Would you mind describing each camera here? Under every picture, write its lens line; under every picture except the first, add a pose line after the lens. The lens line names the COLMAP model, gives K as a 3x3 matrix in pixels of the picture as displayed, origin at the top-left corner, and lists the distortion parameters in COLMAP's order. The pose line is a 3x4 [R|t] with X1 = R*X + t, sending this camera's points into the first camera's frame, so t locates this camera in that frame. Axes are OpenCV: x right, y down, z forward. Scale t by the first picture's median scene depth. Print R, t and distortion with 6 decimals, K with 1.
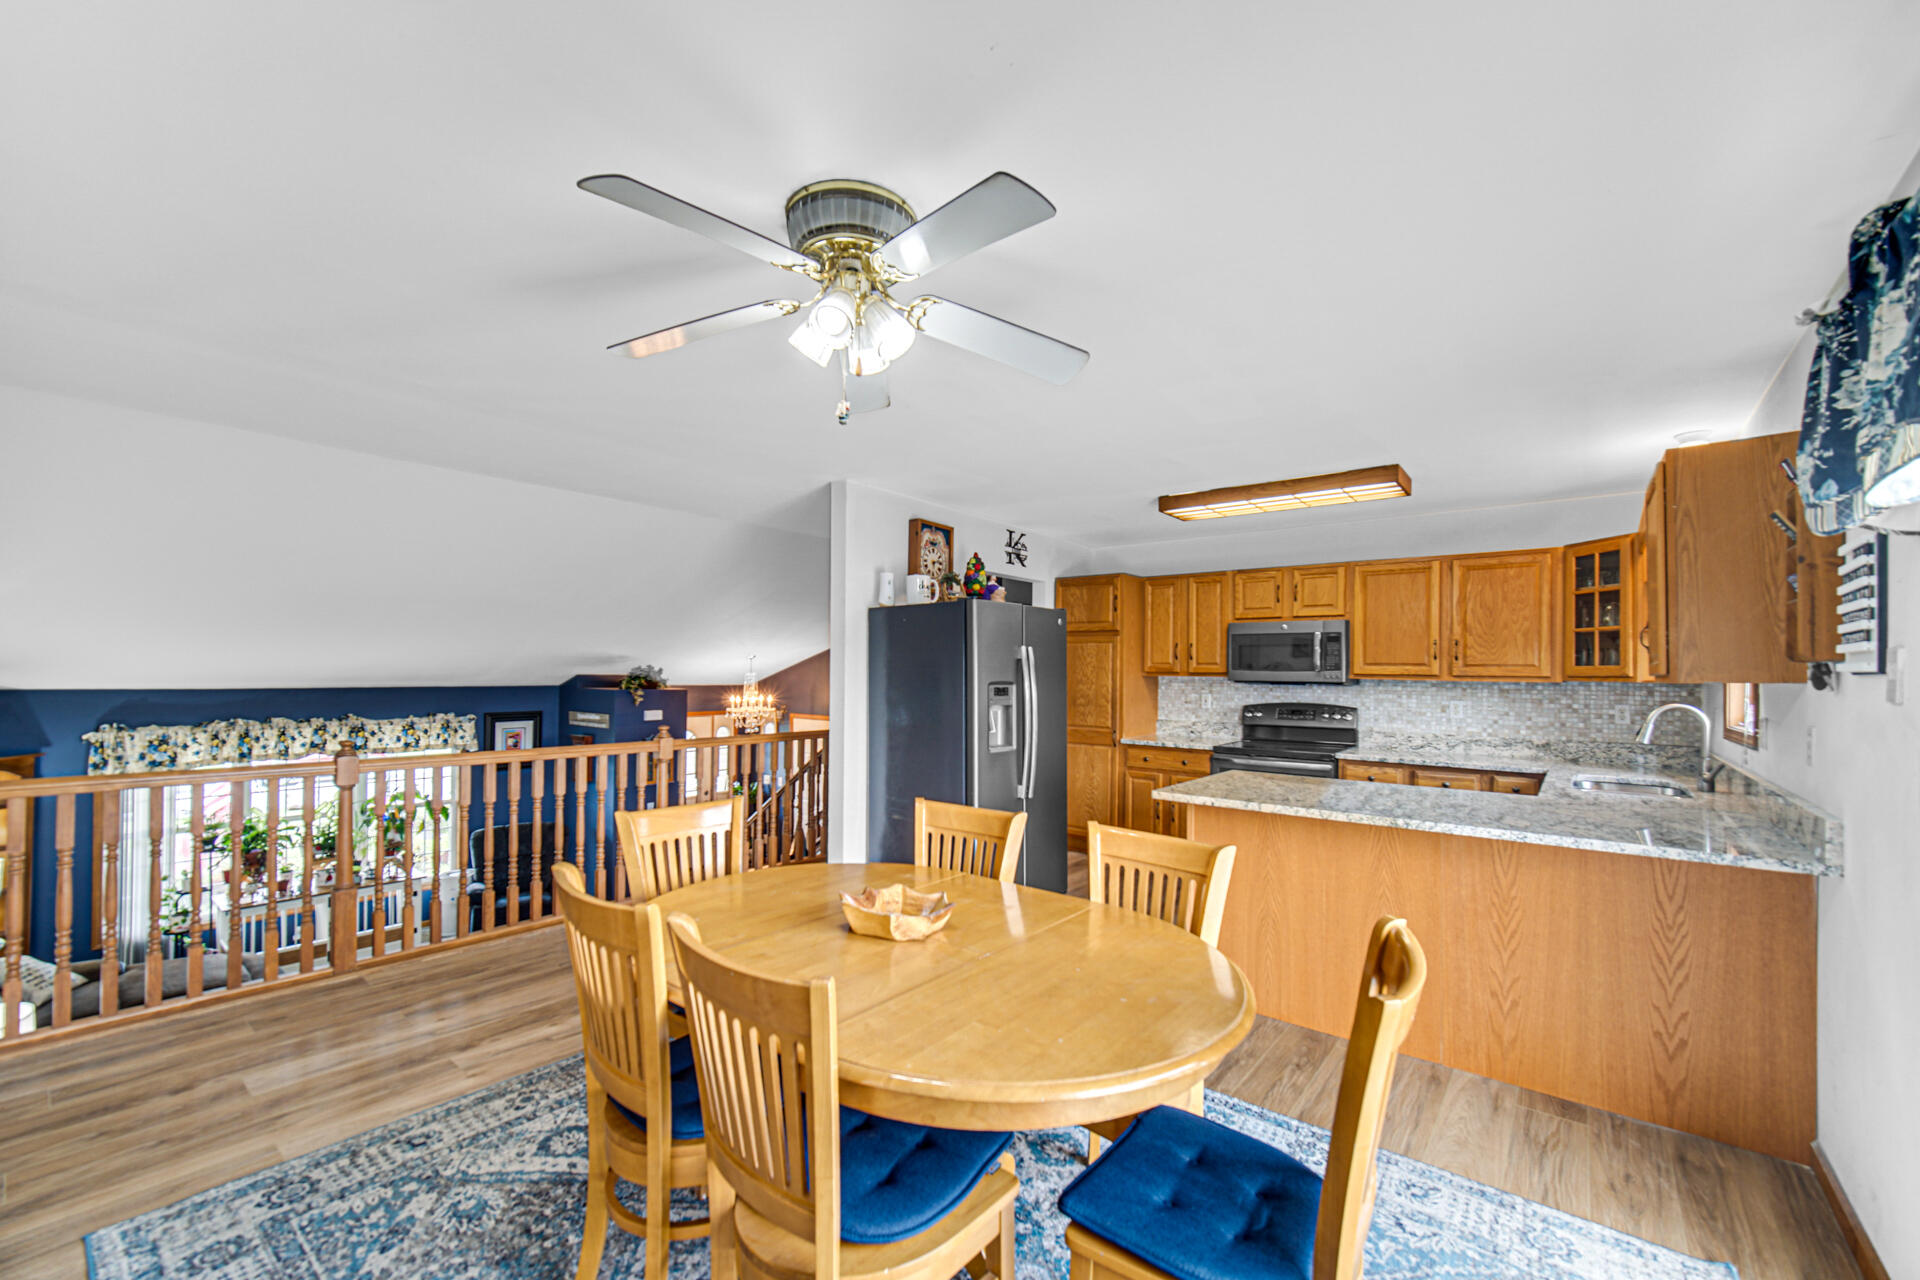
lens RADIAL K [[779.3, 0, 958.4], [0, 779.3, 663.5], [0, 0, 1]] dist [-0.000071, 0.000084]
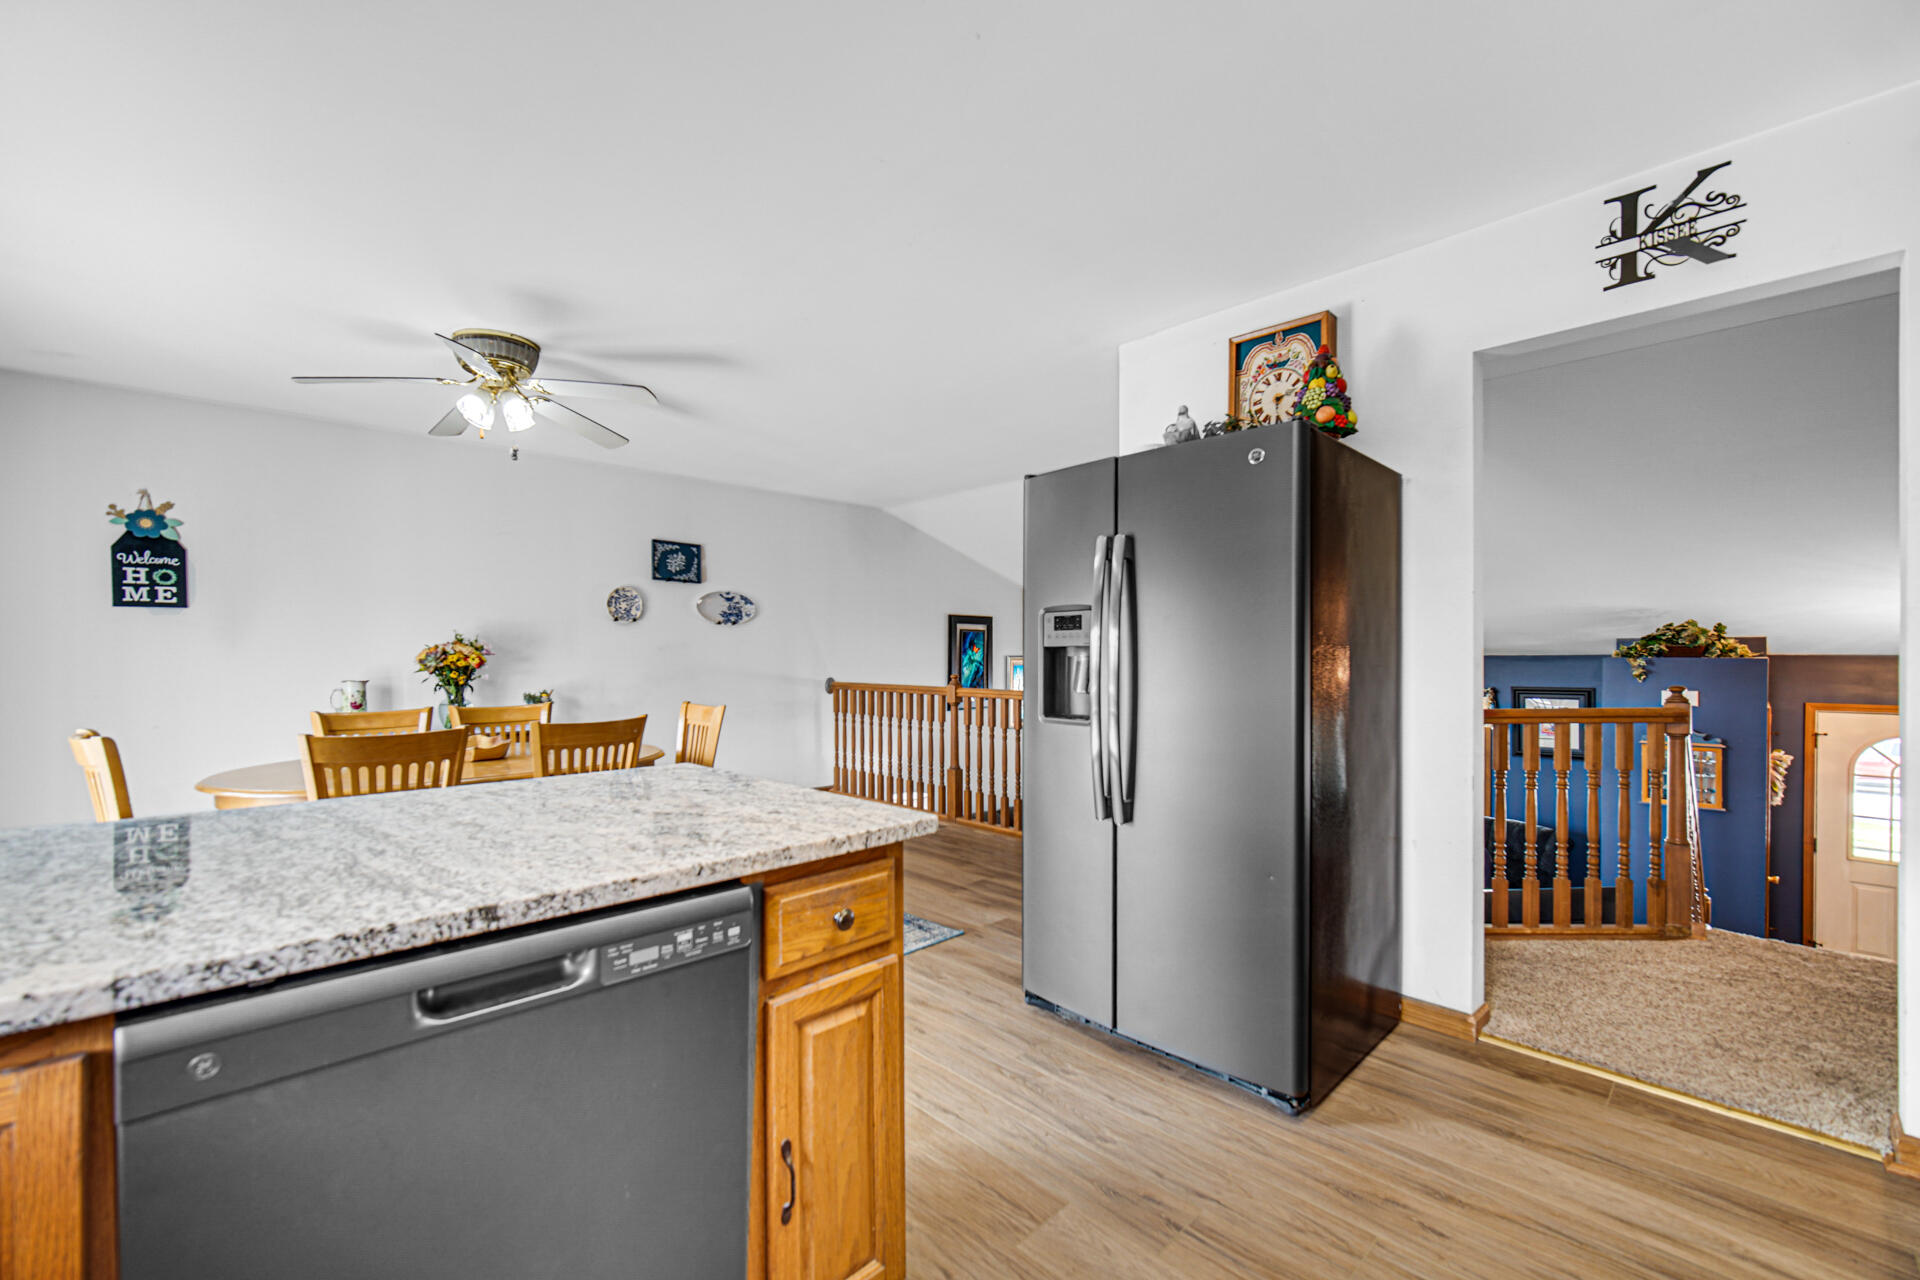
lens RADIAL K [[779.3, 0, 958.4], [0, 779.3, 663.5], [0, 0, 1]] dist [-0.000071, 0.000084]
pose [[-0.110892, -0.001064, -0.993832, 0.567311], [0.013989, 0.999899, -0.002632, 0.059060], [0.993734, -0.014195, -0.110865, 0.870601]]
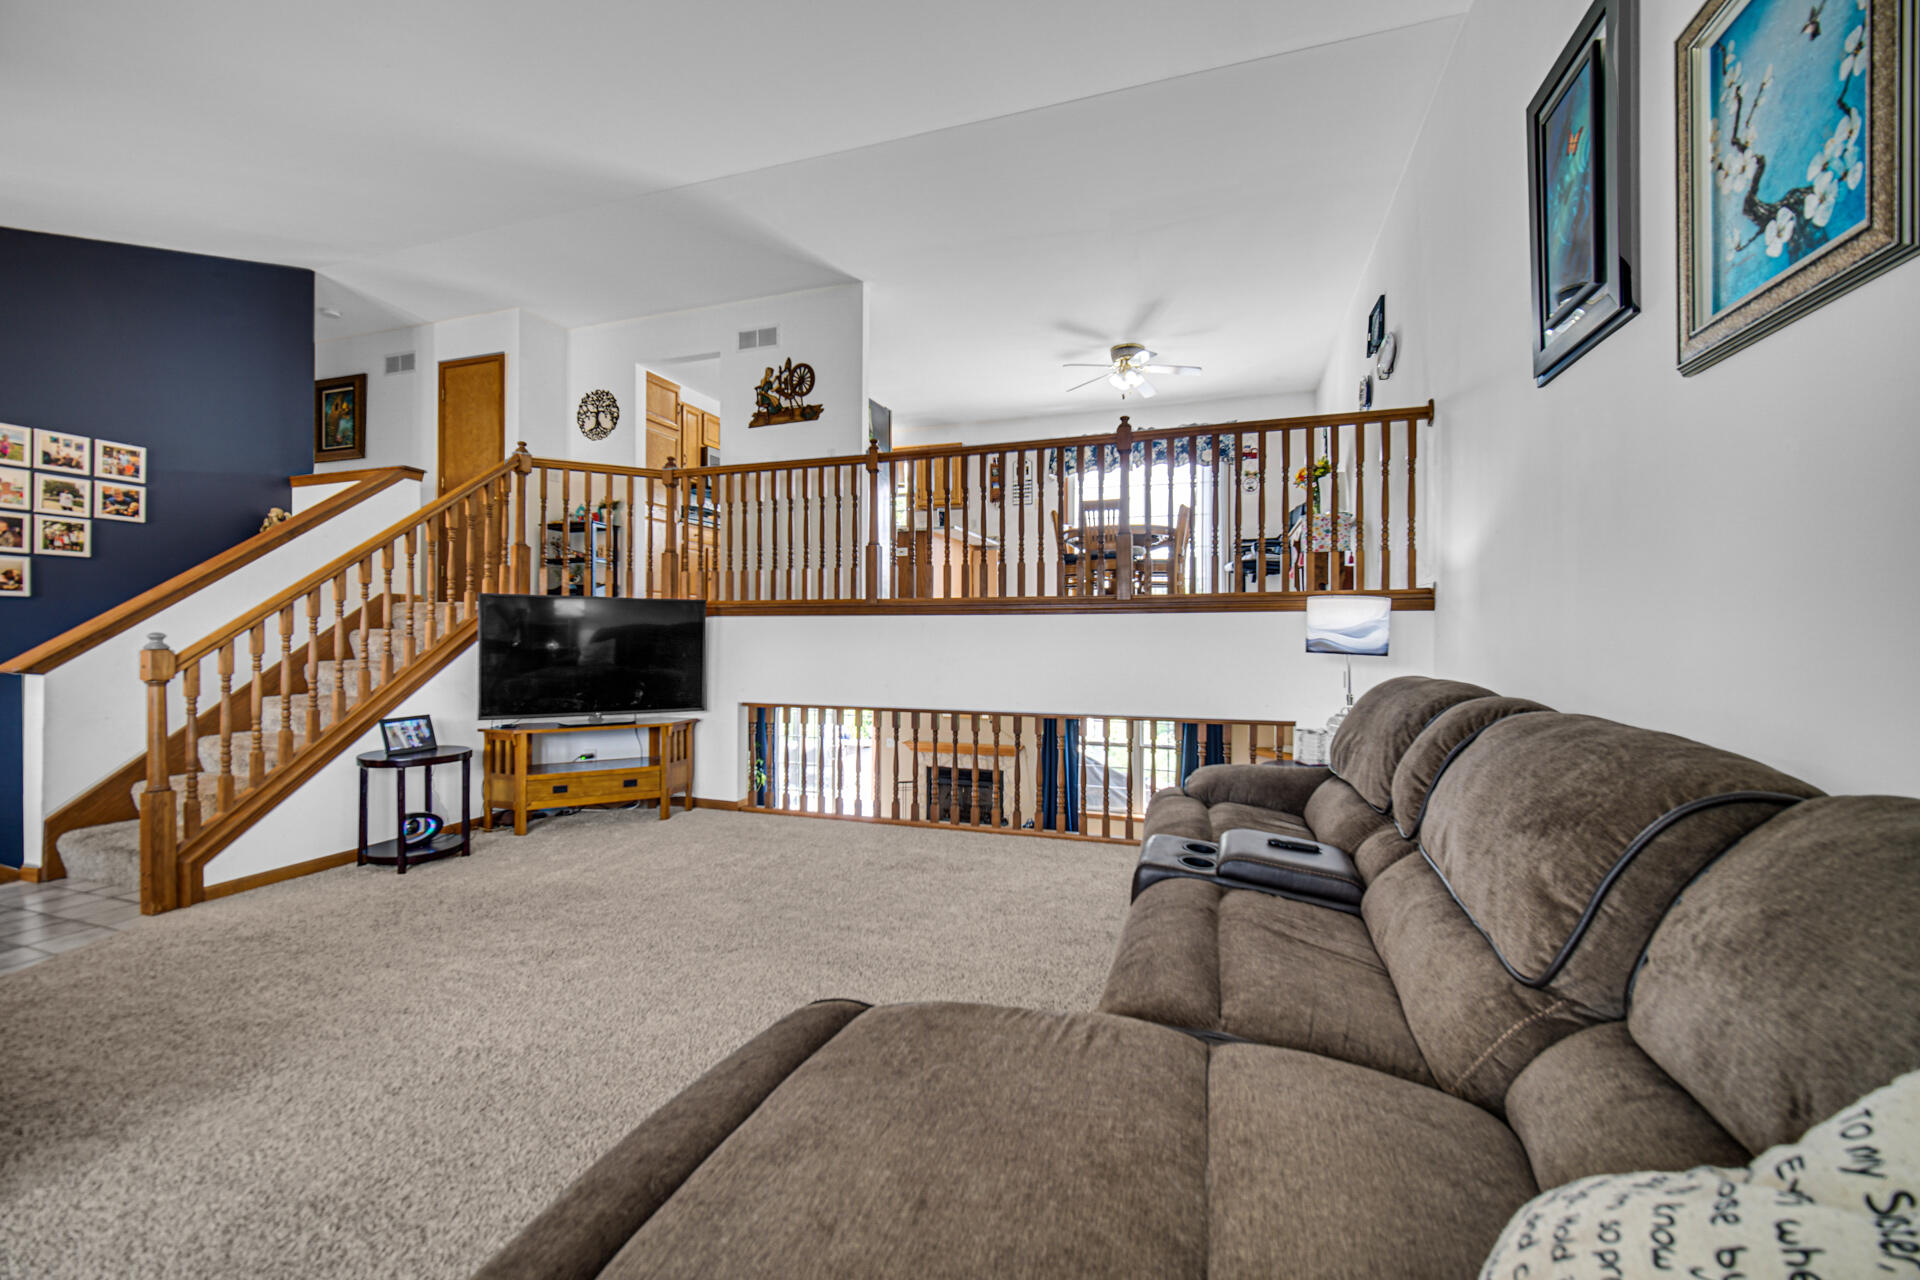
lens RADIAL K [[774.2, 0, 949.9], [0, 774.2, 634.7], [0, 0, 1]] dist [-0.000948, -0.000070]
pose [[-0.341243, -0.014136, 0.939869, -1.331161], [-0.018512, 0.999794, 0.008316, 0.319462], [-0.939793, -0.014561, -0.341434, 1.229812]]
